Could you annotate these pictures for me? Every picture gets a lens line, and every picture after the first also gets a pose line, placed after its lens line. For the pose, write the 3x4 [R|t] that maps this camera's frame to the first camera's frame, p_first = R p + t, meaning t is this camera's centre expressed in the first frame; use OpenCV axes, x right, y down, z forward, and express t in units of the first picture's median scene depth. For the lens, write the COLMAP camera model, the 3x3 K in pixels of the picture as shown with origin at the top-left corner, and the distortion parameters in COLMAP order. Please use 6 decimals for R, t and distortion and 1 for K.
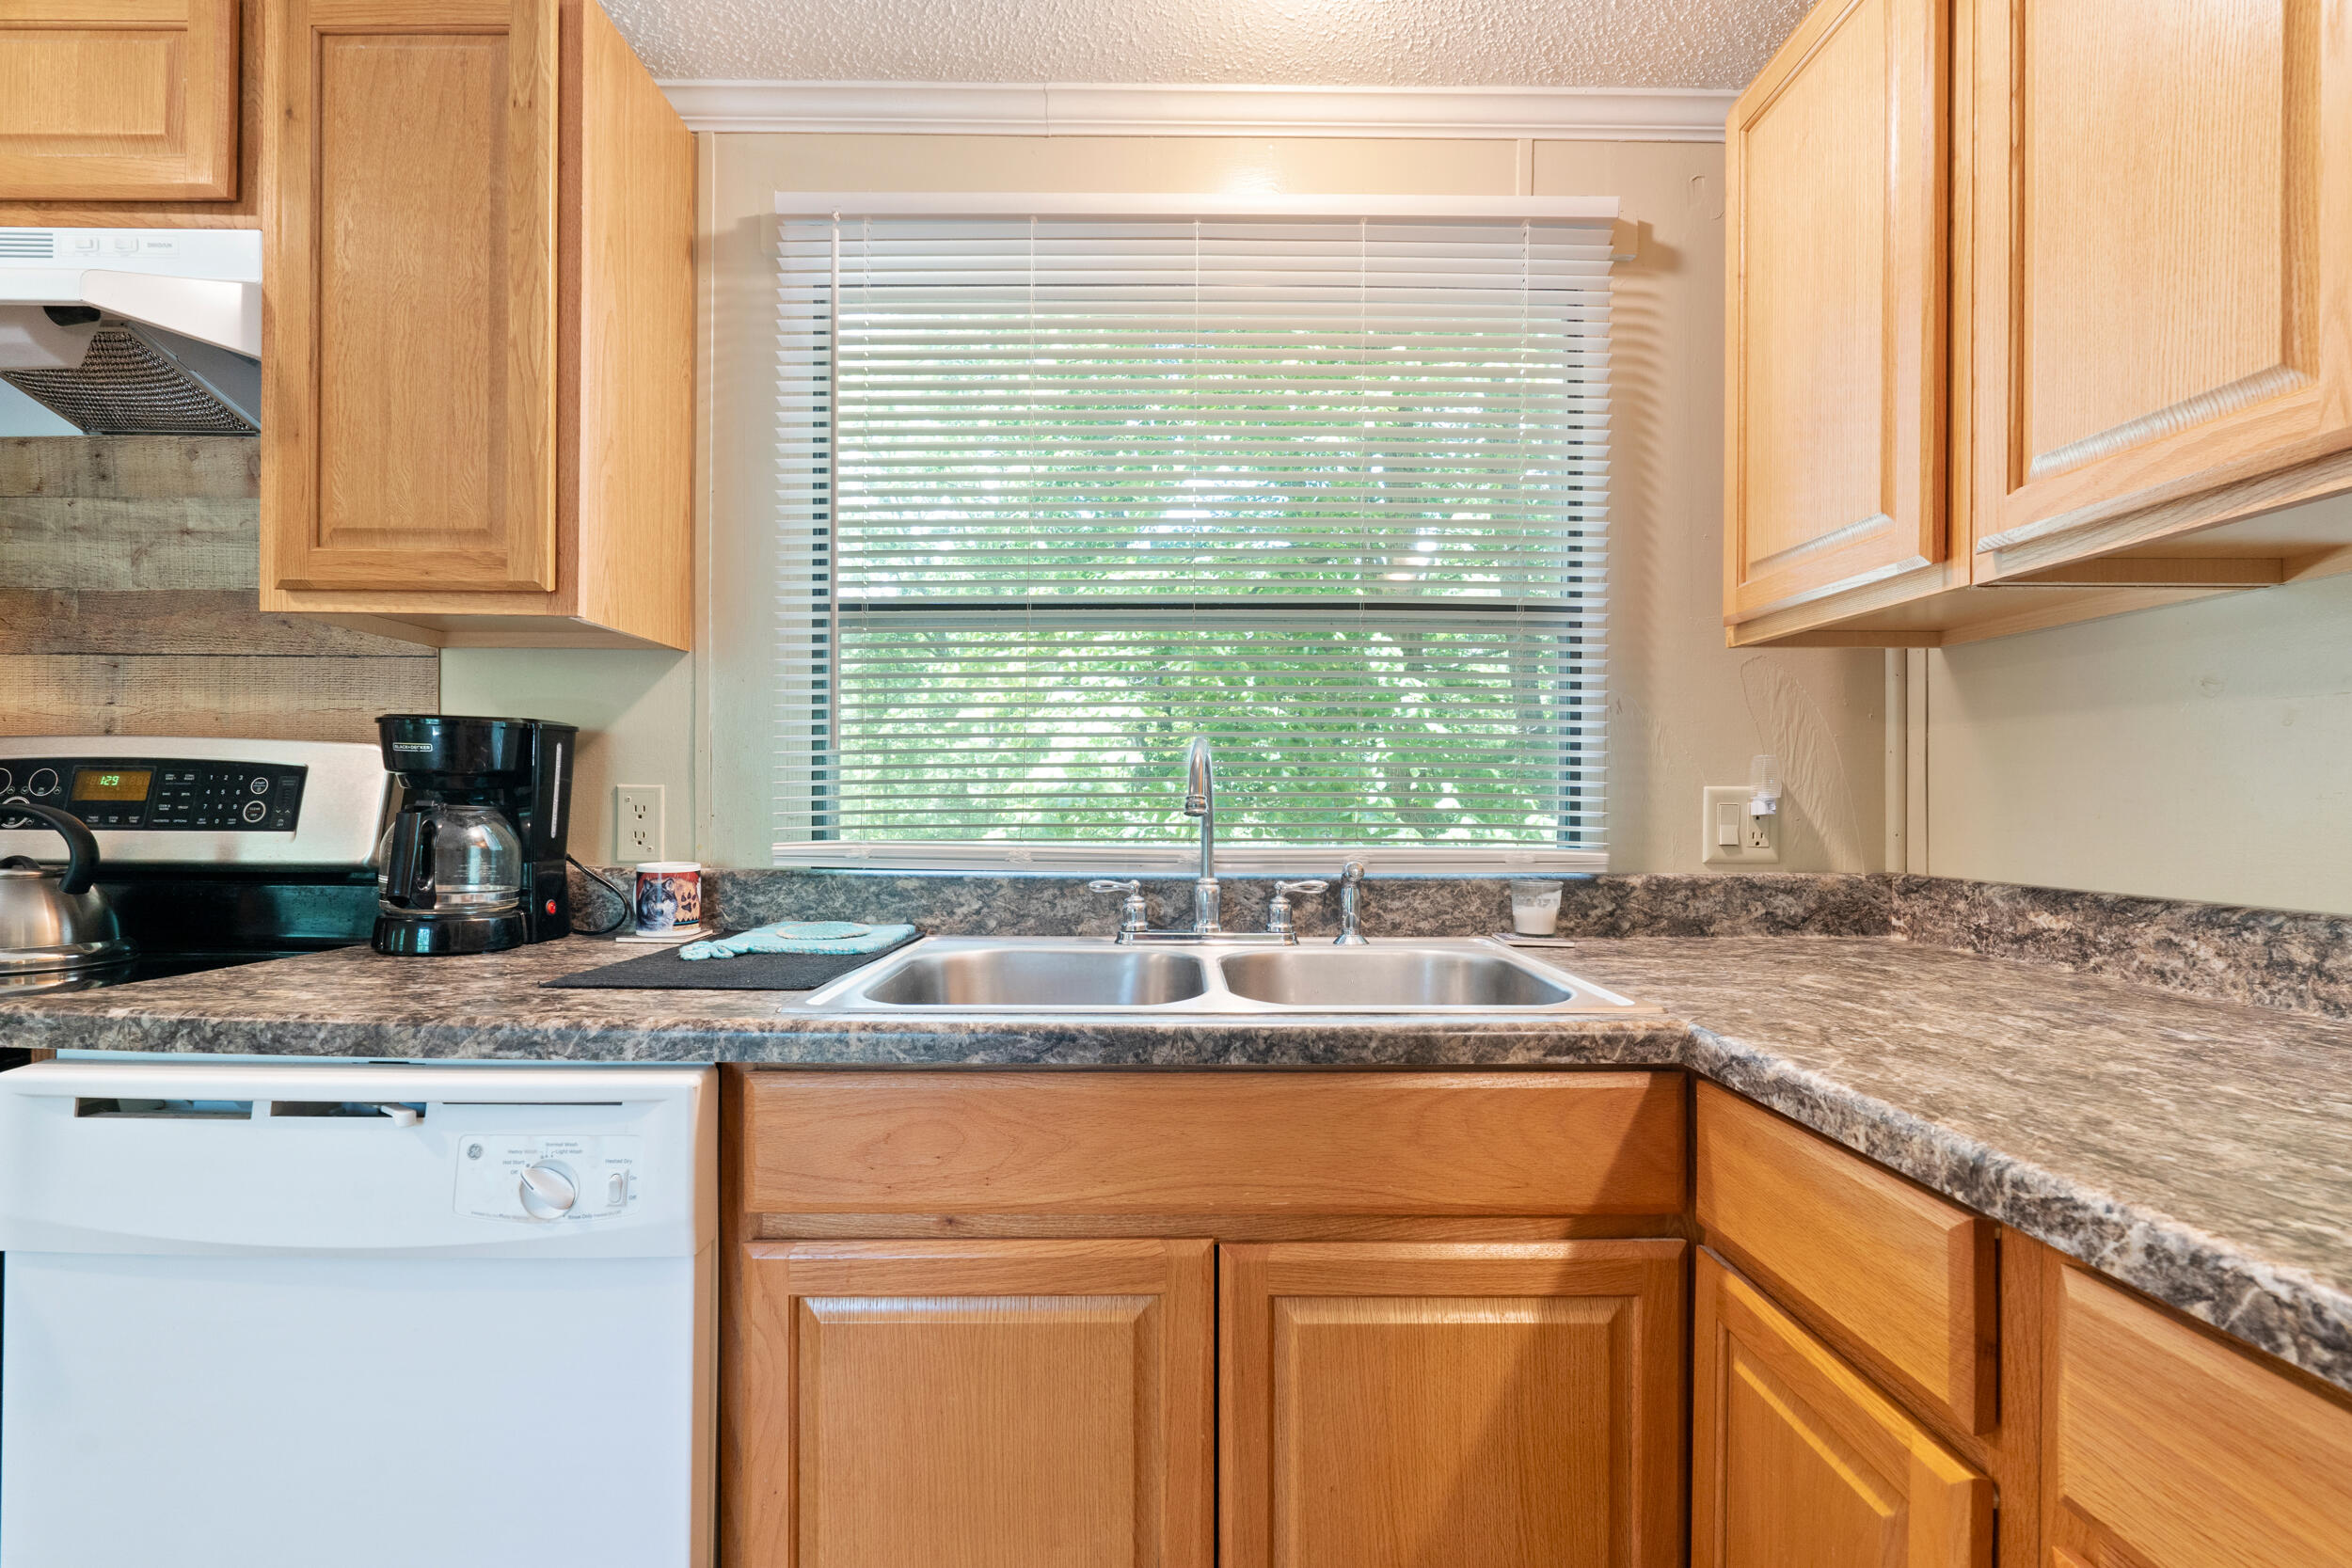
lens RADIAL K [[1060.0, 0, 1163.3], [0, 1060.0, 806.4], [0, 0, 1]] dist [-0.006014, 0.001163]
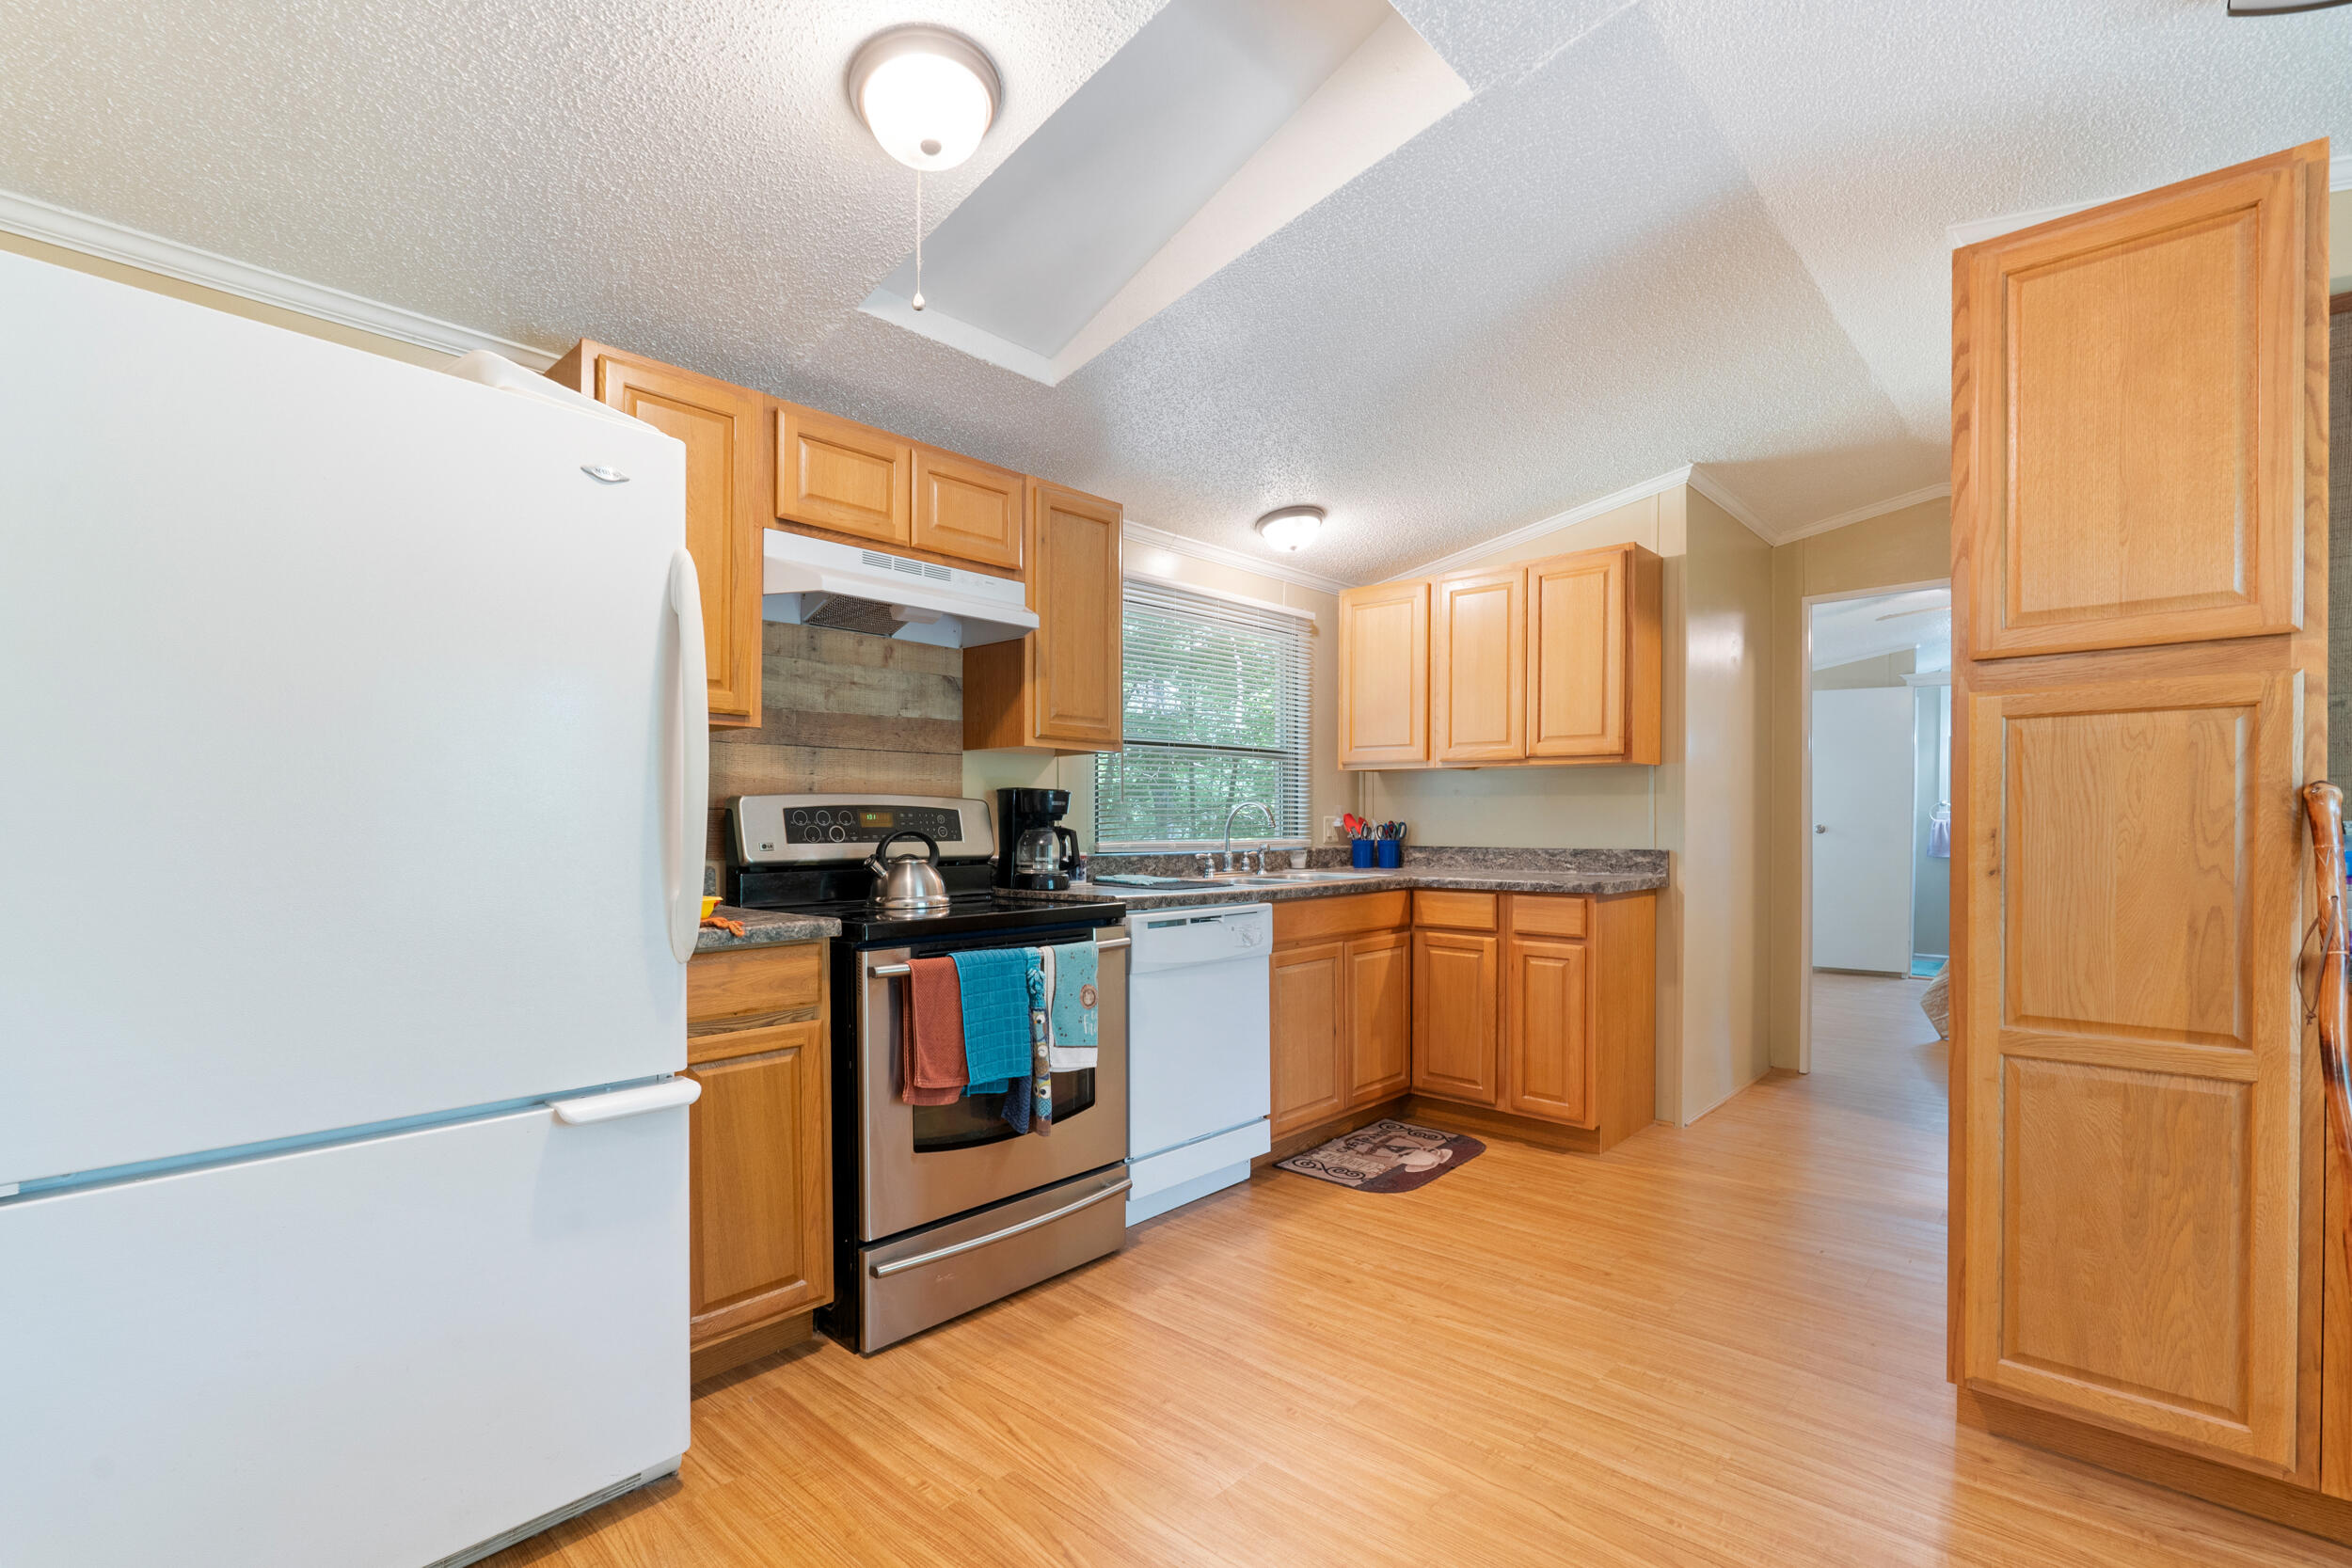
lens RADIAL K [[1060.0, 0, 1165.8], [0, 1060.0, 824.1], [0, 0, 1]] dist [-0.006014, 0.001163]
pose [[0.689051, -0.008695, 0.724661, -2.381813], [0.006200, 0.999962, 0.006103, -0.023543], [-0.724687, 0.000288, 0.689078, -0.863243]]
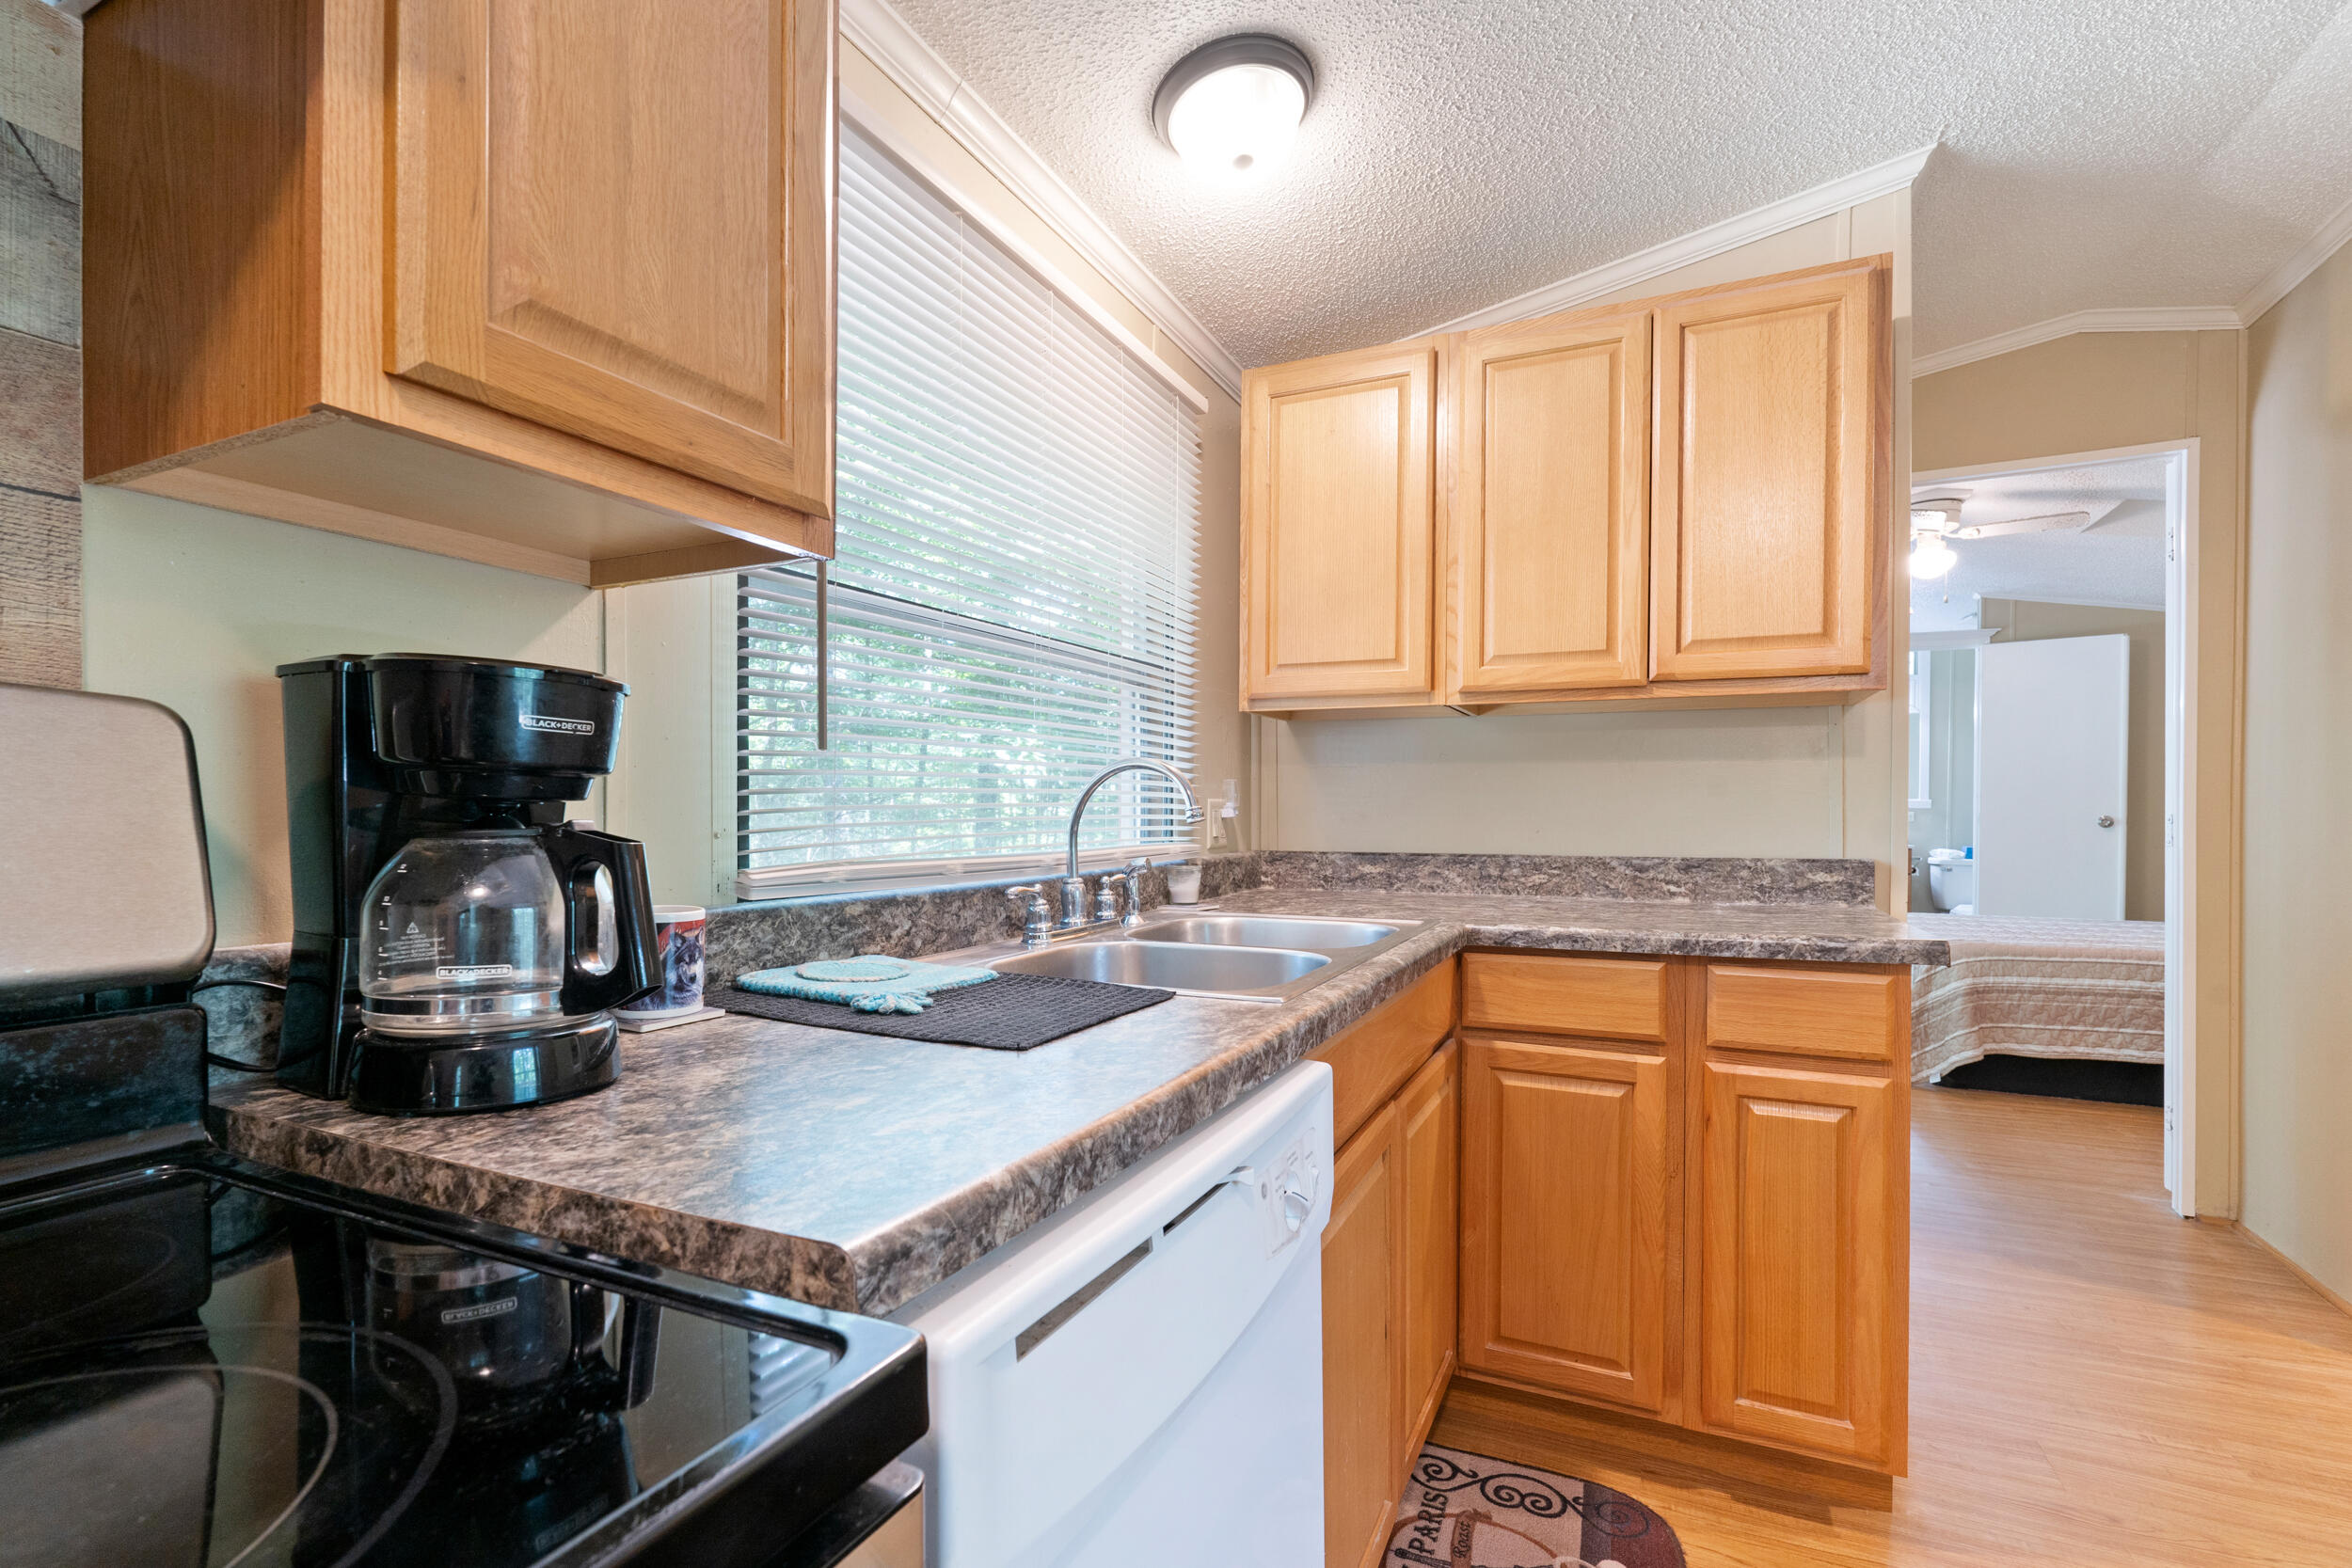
lens RADIAL K [[1060.0, 0, 1174.8], [0, 1060.0, 817.1], [0, 0, 1]] dist [-0.006014, 0.001163]
pose [[0.426369, -0.012404, 0.904464, -1.126543], [0.004613, 0.999923, 0.011538, -0.013138], [-0.904538, -0.000747, 0.426393, 0.491985]]
